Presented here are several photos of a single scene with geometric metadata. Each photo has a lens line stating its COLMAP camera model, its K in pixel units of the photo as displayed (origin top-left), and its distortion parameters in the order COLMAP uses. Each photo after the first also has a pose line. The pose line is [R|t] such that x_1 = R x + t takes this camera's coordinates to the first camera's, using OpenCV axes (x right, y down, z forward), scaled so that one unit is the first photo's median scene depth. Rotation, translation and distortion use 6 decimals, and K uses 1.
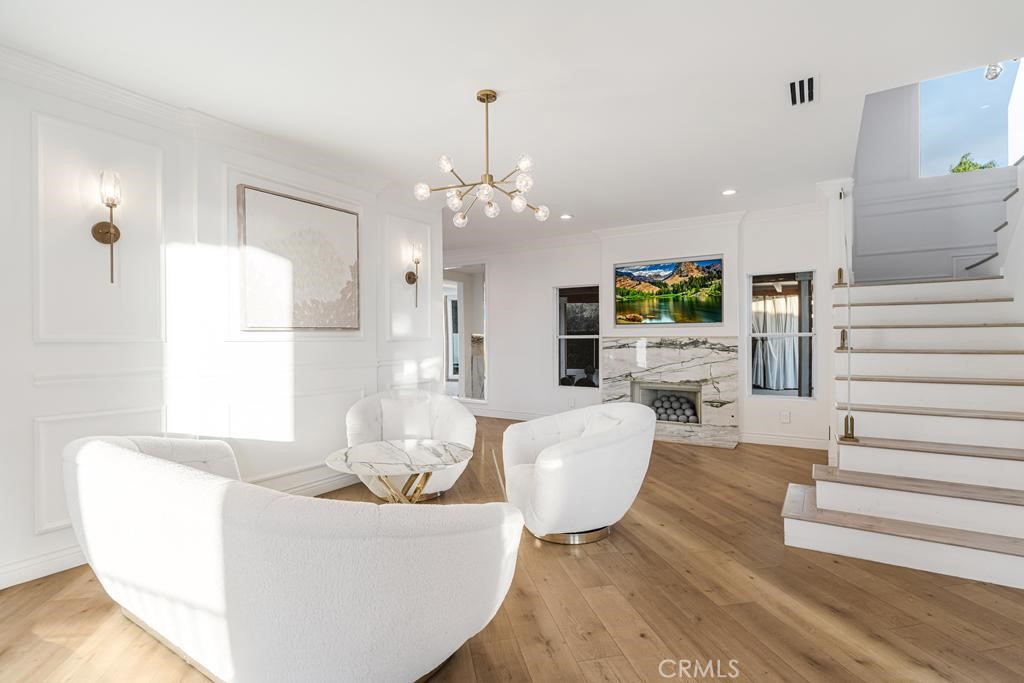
lens RADIAL K [[498.0, 0, 488.3], [0, 498.0, 345.6], [0, 0, 1]] dist [0.000278, 0.000059]
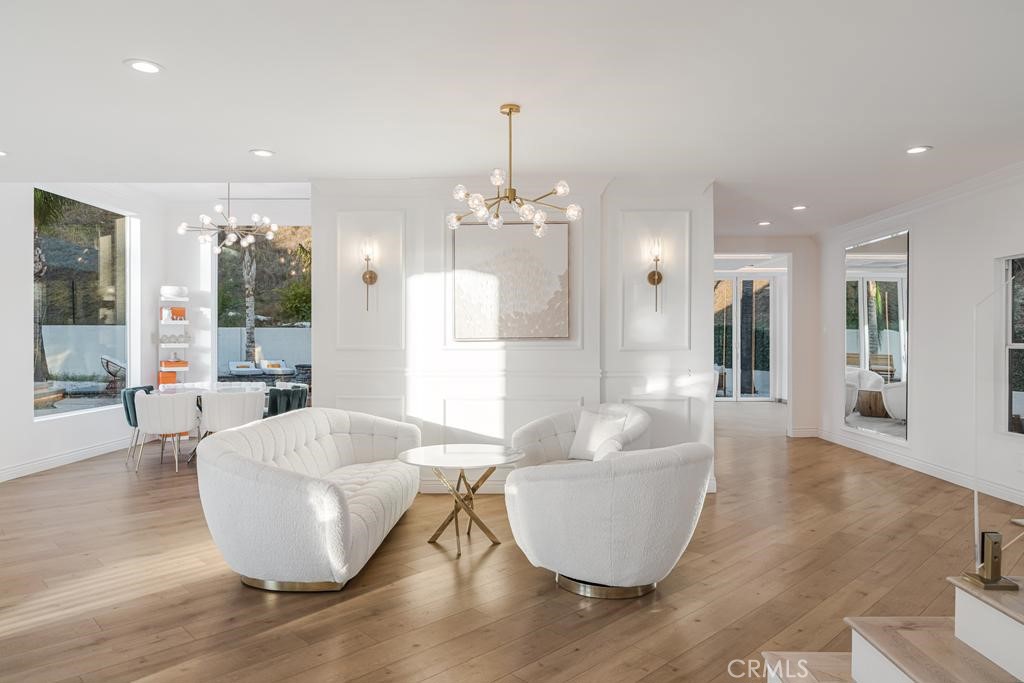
lens RADIAL K [[742.9, 0, 617.2], [0, 742.9, 341.2], [0, 0, 1]] dist [0.000837, -0.000036]
pose [[0.531729, 0.015849, -0.846766, 0.713587], [-0.011939, 0.999866, 0.011217, -0.030976], [0.846830, 0.004145, 0.531847, 0.202135]]
